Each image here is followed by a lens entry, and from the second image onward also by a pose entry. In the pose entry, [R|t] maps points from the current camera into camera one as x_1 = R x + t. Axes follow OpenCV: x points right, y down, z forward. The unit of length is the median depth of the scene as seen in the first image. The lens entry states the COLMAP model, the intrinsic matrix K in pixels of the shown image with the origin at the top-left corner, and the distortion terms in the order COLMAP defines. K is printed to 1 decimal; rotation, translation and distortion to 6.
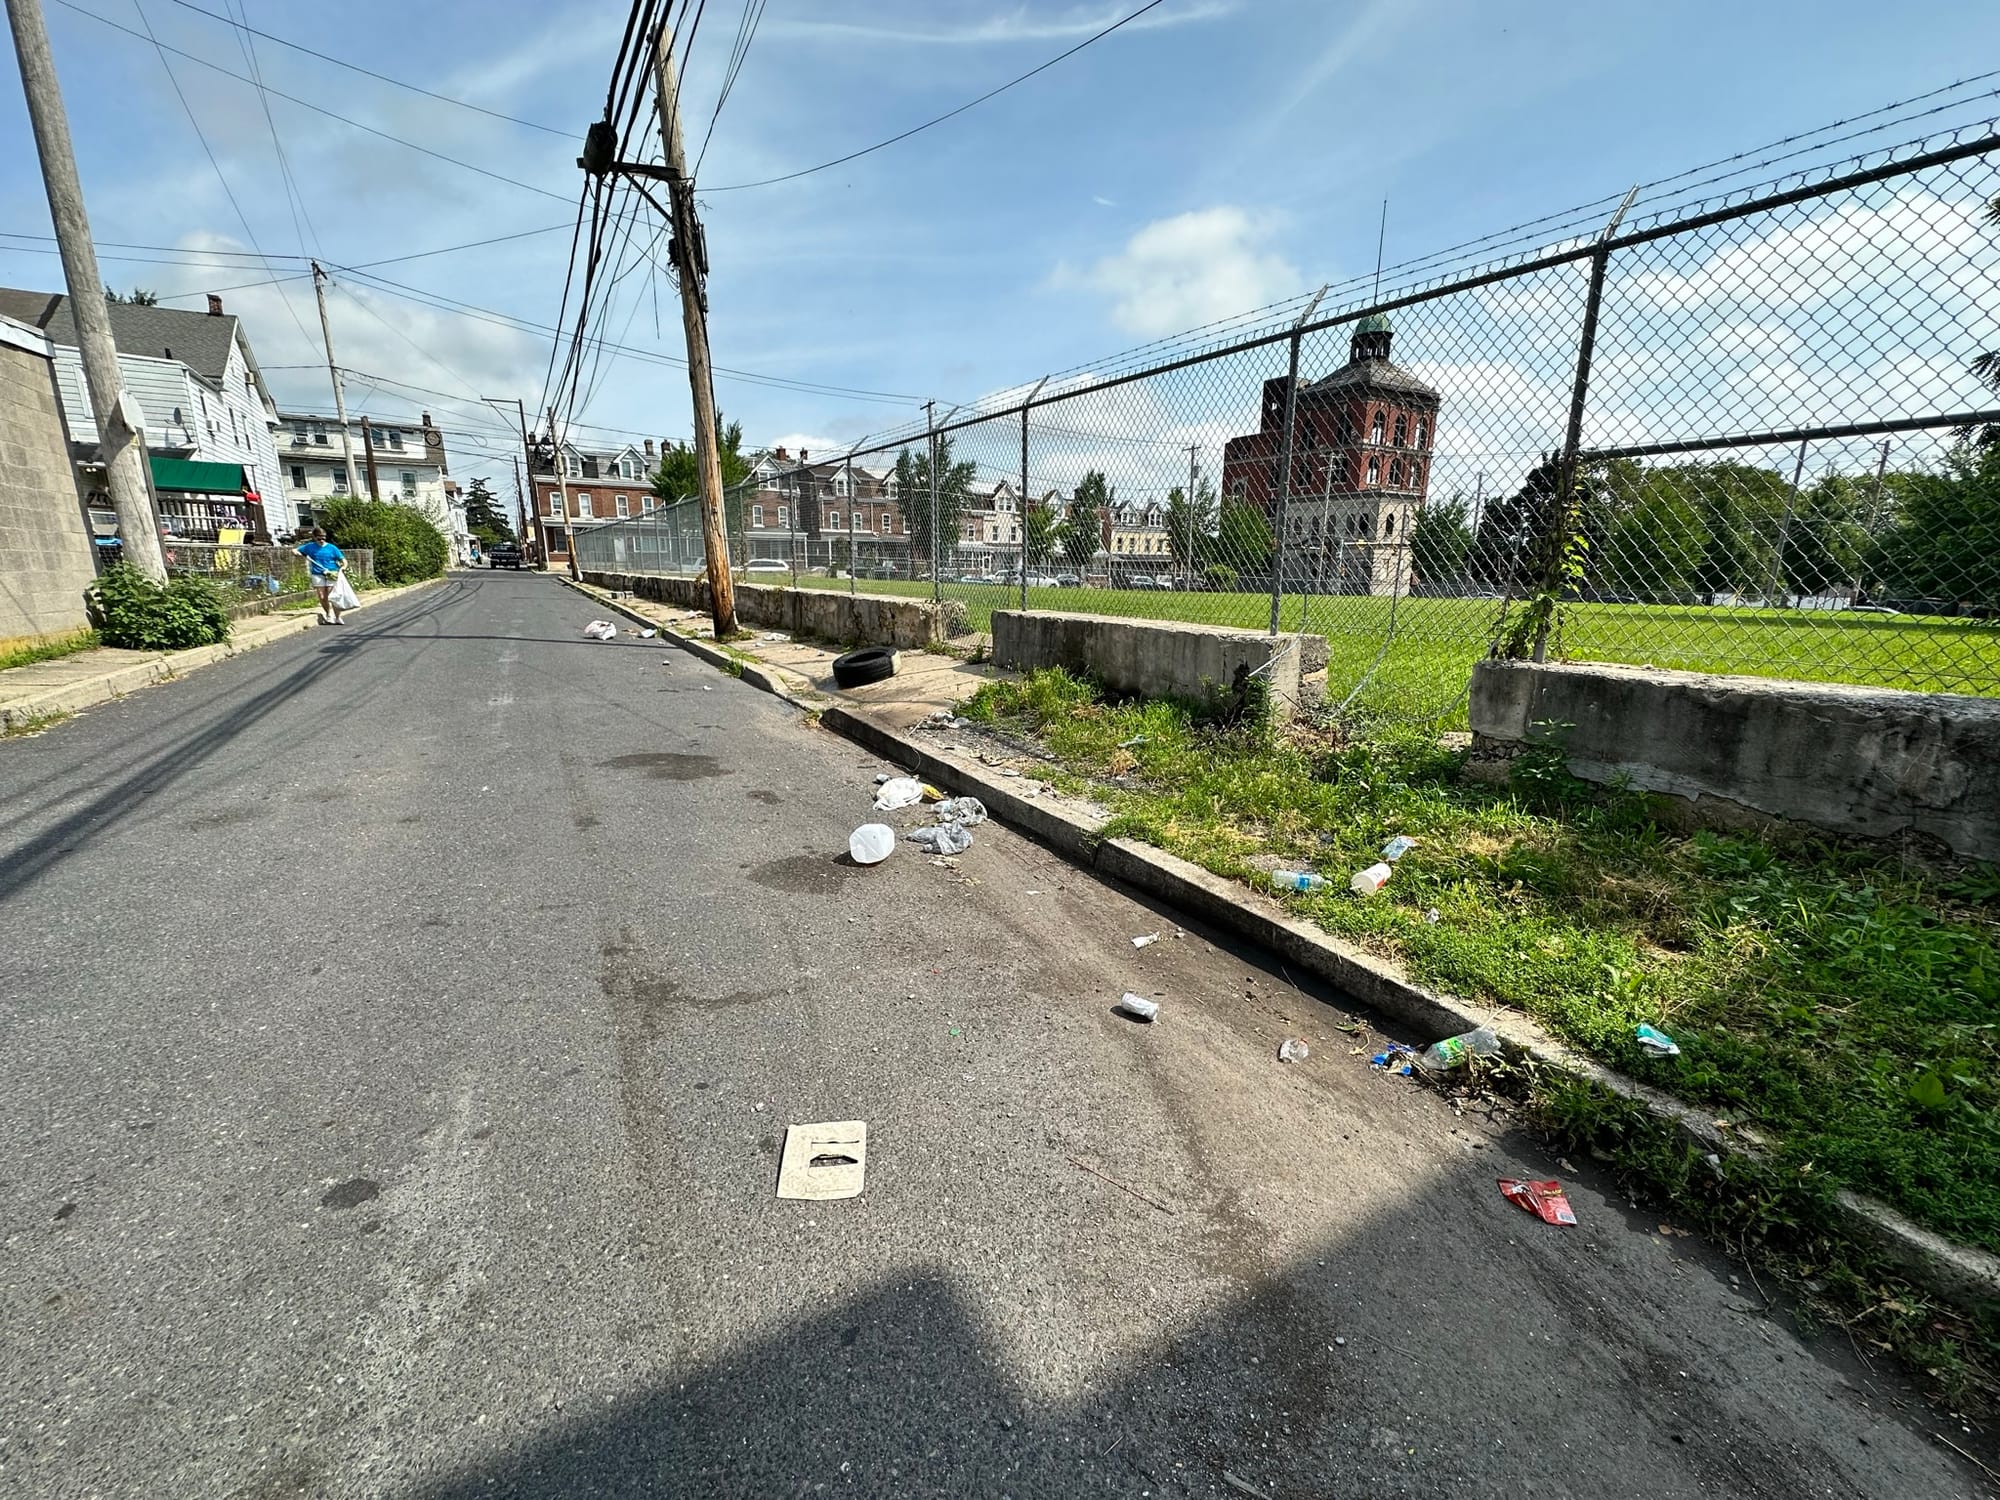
lens RADIAL K [[797.7, 0, 1000.0], [0, 797.7, 750.0], [0, 0, 1]] dist [-0.001402, 0.000284]
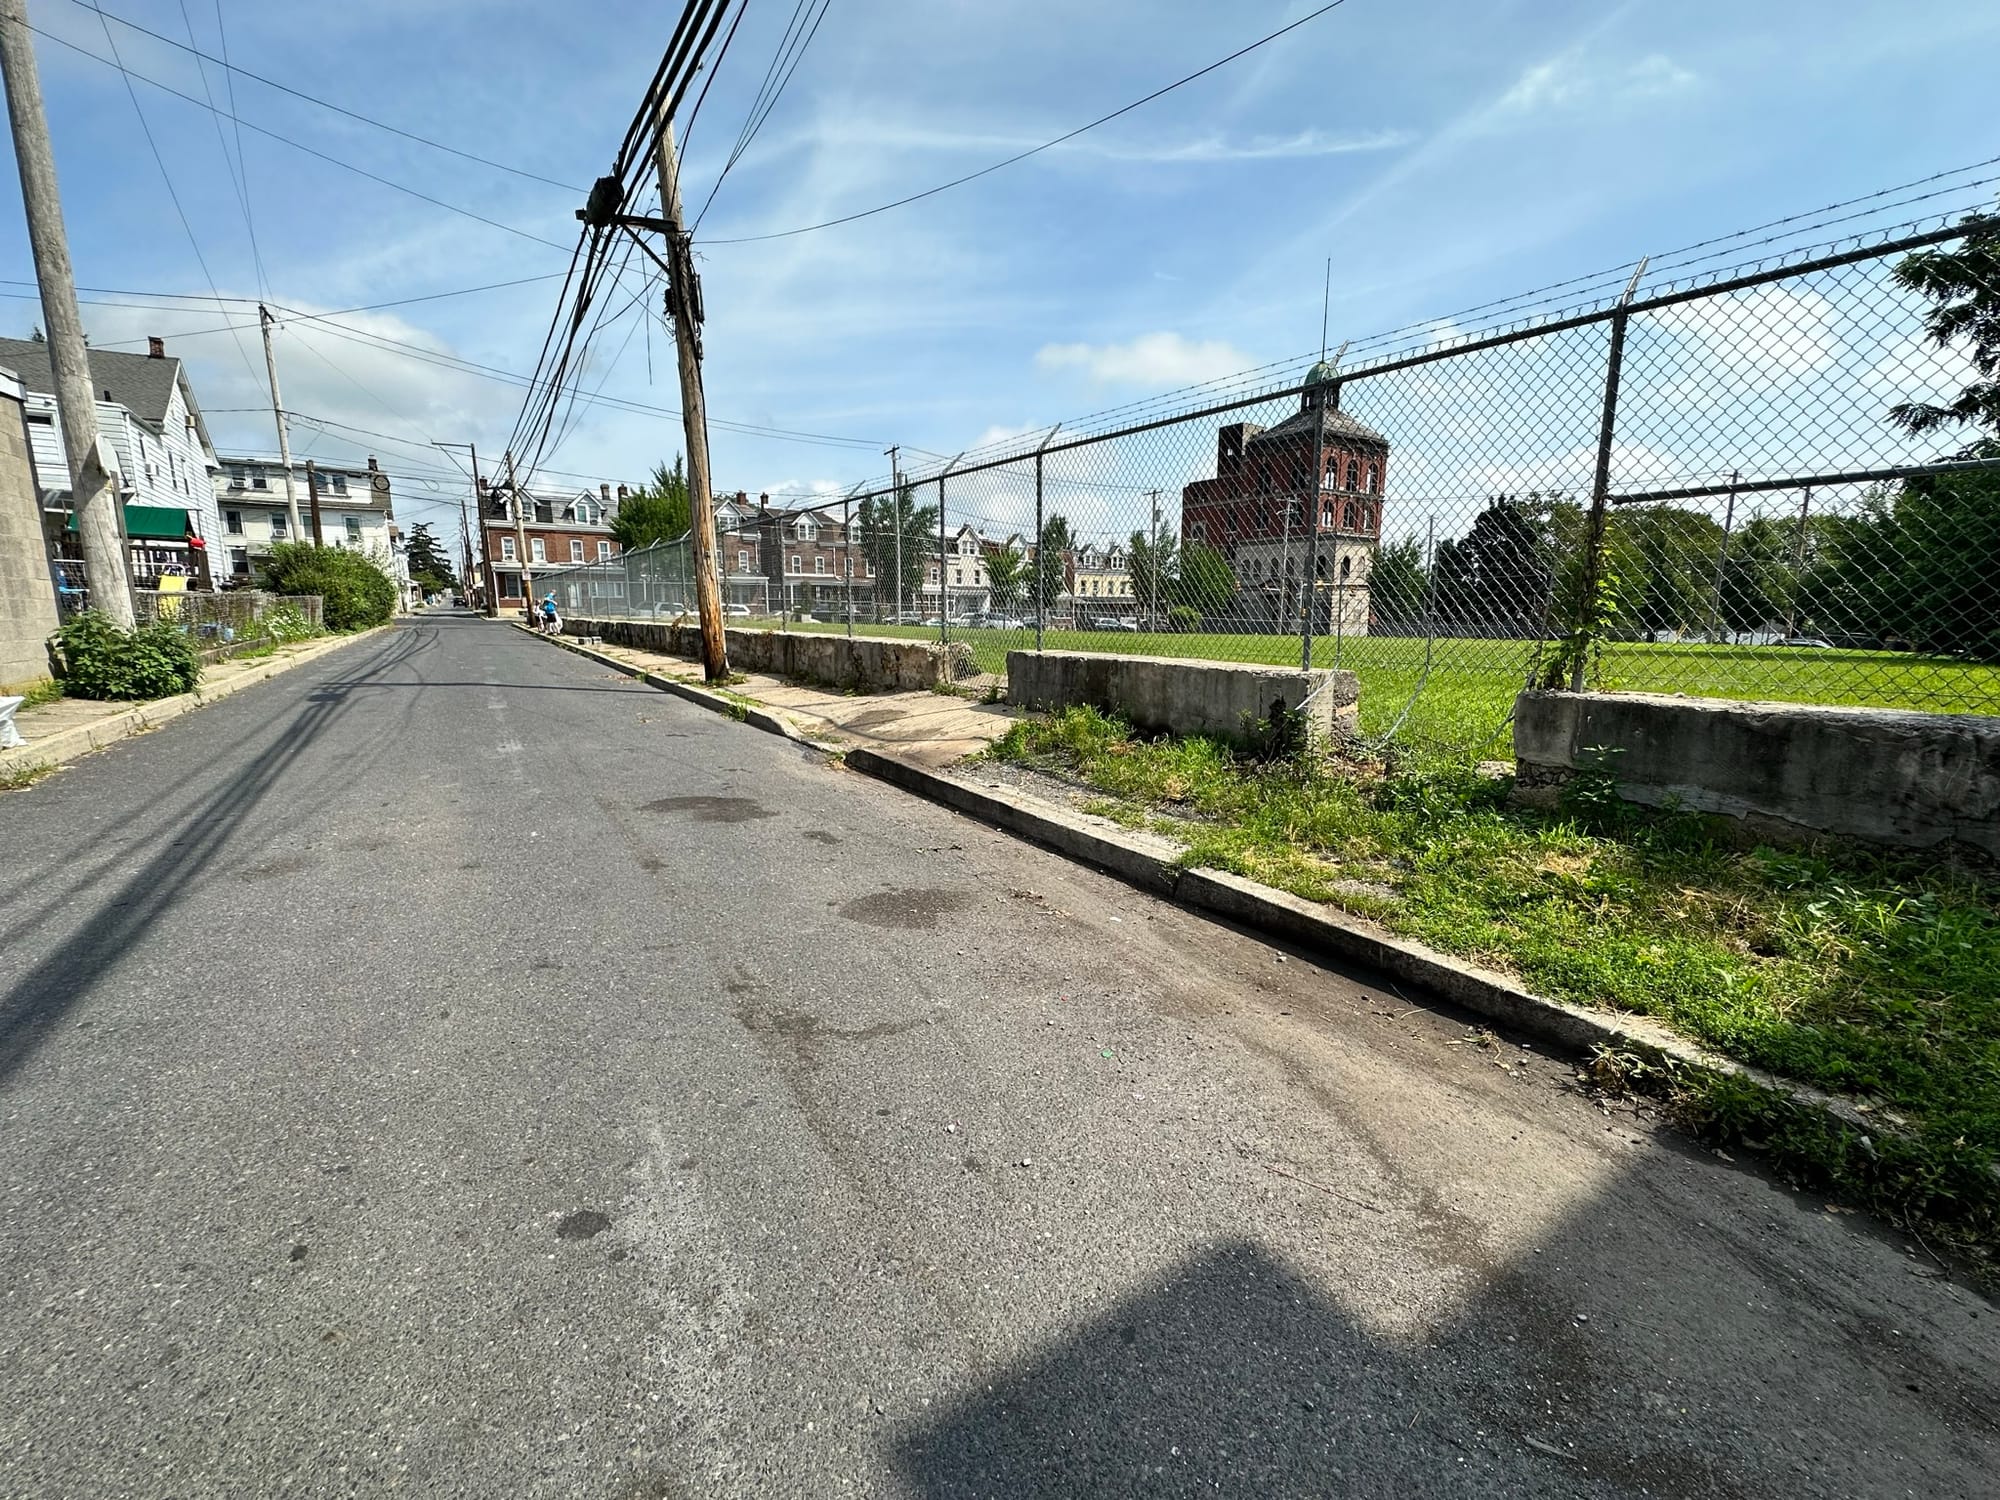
lens RADIAL K [[813.3, 0, 1000.0], [0, 813.3, 750.0], [0, 0, 1]] dist [-0.000903, 0.000089]
pose [[0.998766, -0.015117, 0.047302, -0.103310], [0.017704, 0.998343, -0.054758, 0.008639], [-0.046396, 0.055527, 0.997379, -0.022600]]
